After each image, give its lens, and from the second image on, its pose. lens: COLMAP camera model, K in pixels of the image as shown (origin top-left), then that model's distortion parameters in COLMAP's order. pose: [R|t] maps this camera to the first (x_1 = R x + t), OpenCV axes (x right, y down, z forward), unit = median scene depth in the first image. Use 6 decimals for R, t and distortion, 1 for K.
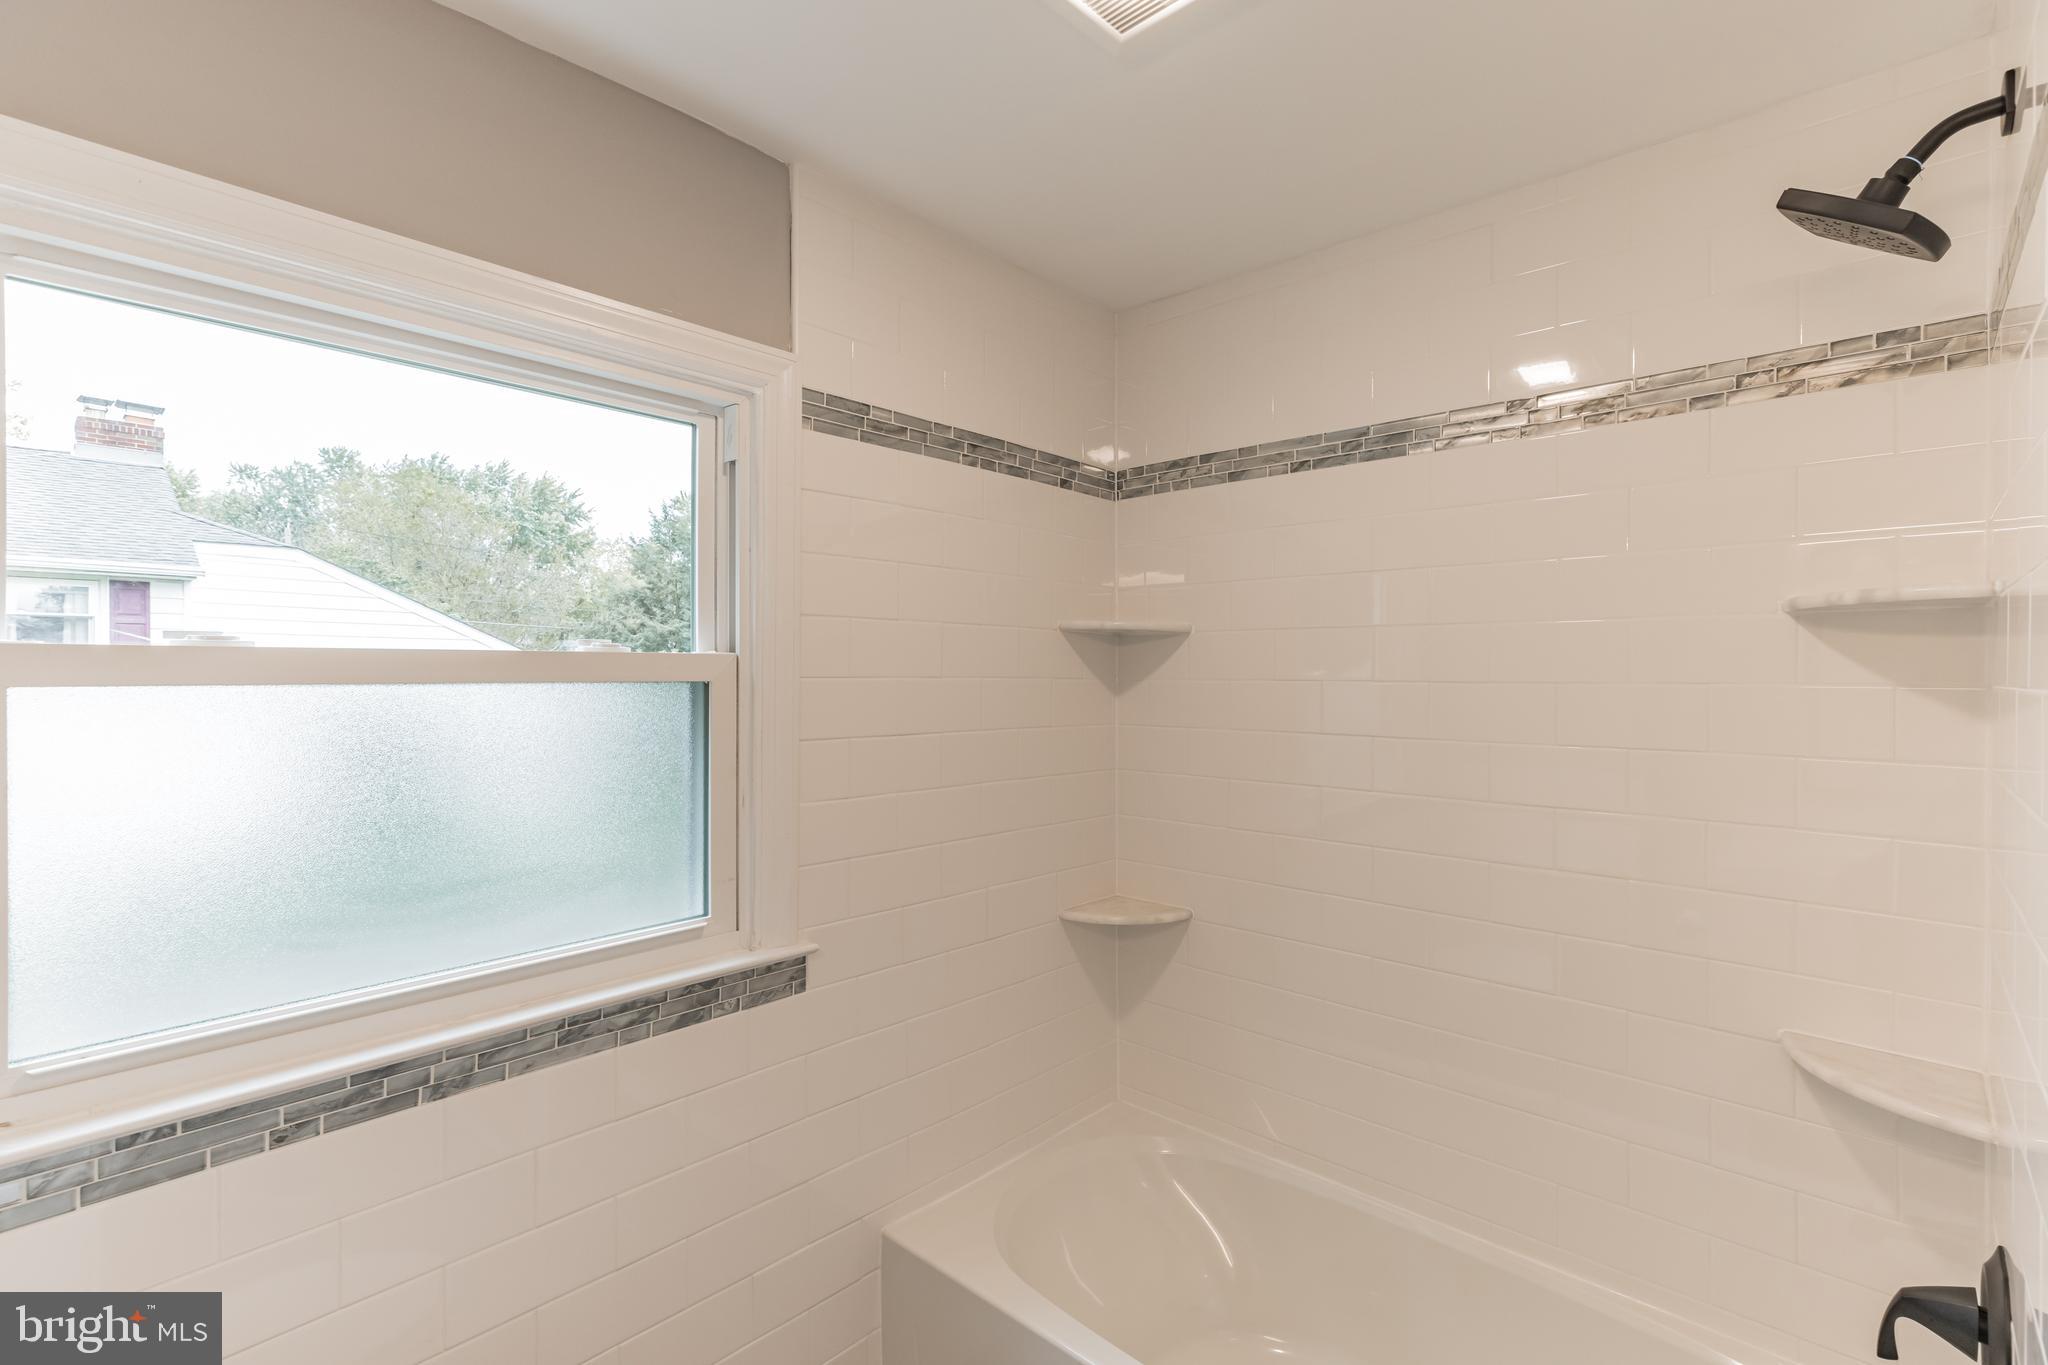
lens RADIAL K [[936.7, 0, 1043.9], [0, 936.7, 691.0], [0, 0, 1]] dist [0.005247, -0.000104]
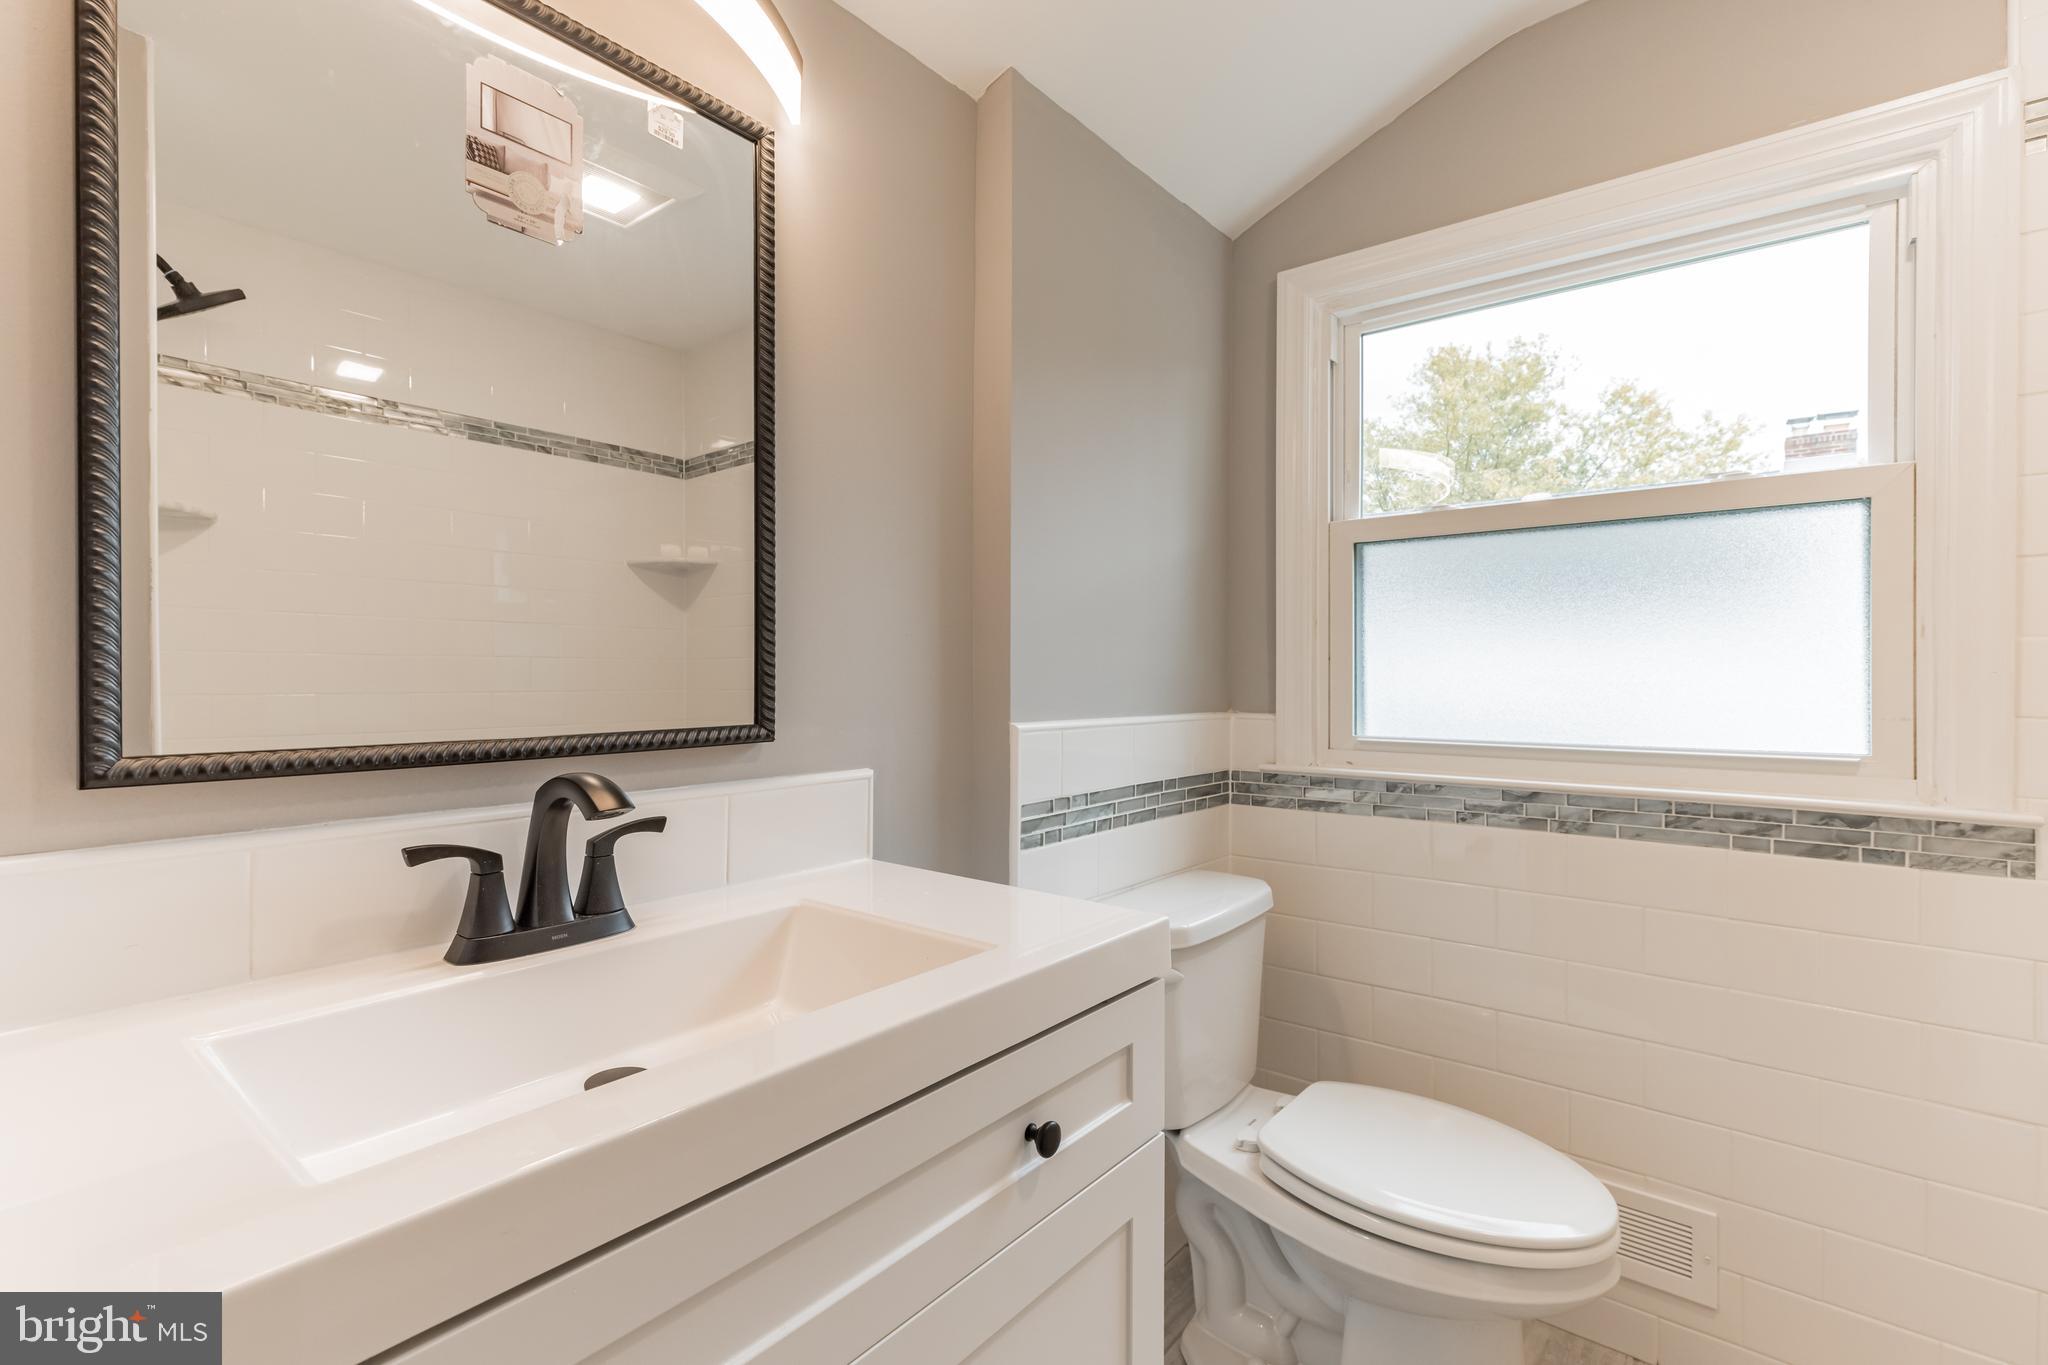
lens RADIAL K [[936.7, 0, 1043.9], [0, 936.7, 691.0], [0, 0, 1]] dist [0.005247, -0.000104]
pose [[0.059491, 0.008712, -0.998191, 0.483373], [-0.019317, 0.999785, 0.007574, 0.177728], [0.998042, 0.018831, 0.059647, 0.134395]]
